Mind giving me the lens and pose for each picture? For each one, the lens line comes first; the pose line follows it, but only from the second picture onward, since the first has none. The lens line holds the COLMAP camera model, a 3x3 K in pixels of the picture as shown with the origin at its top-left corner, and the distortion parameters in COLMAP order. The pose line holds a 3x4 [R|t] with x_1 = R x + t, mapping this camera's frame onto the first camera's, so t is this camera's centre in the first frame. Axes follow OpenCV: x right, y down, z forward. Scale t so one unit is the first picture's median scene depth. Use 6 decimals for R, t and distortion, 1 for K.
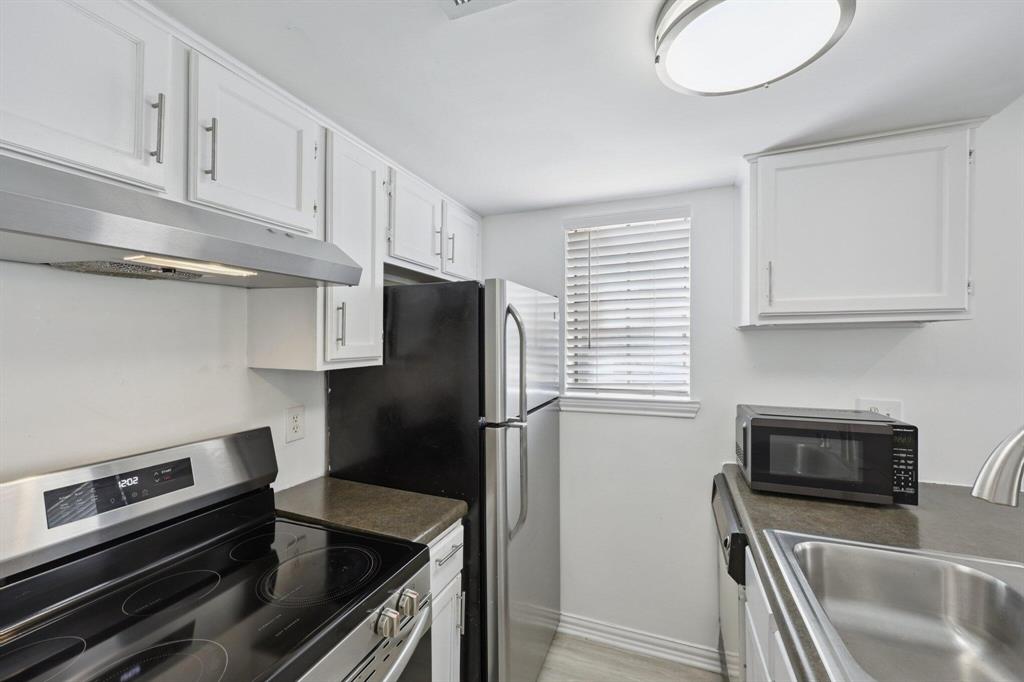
lens RADIAL K [[415.9, 0, 515.0], [0, 415.9, 341.9], [0, 0, 1]] dist [0.003661, 0.000537]
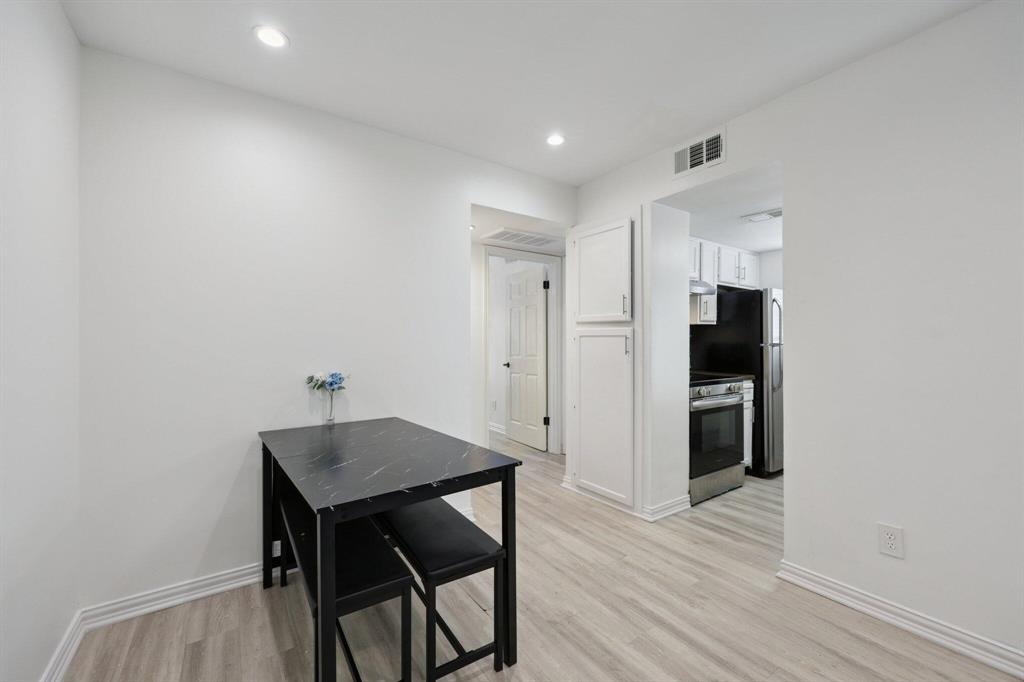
lens RADIAL K [[415.9, 0, 512.8], [0, 415.9, 341.1], [0, 0, 1]] dist [0.003661, 0.000537]
pose [[0.826182, -0.002784, -0.563396, 0.100952], [-0.000010, 0.999988, -0.004956, 0.186302], [0.563403, 0.004101, 0.826172, -1.990797]]
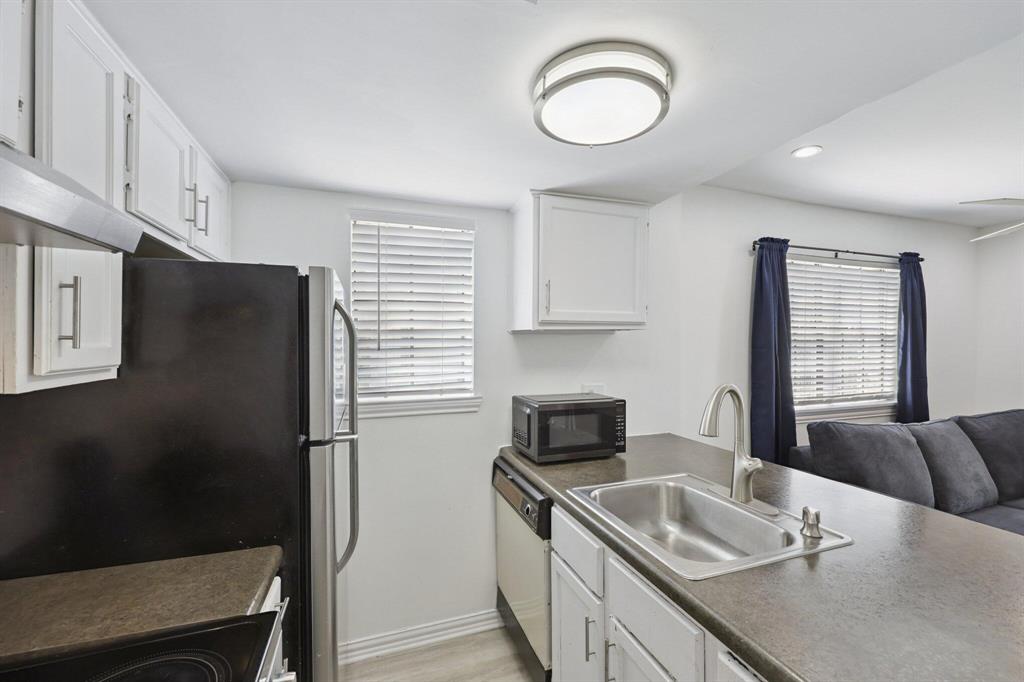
lens RADIAL K [[415.9, 0, 515.3], [0, 415.9, 346.3], [0, 0, 1]] dist [0.003661, 0.000537]
pose [[0.760254, -0.003345, 0.649618, -0.291761], [-0.000257, 0.999985, 0.005450, 0.002224], [-0.649626, -0.004311, 0.760242, 0.112936]]
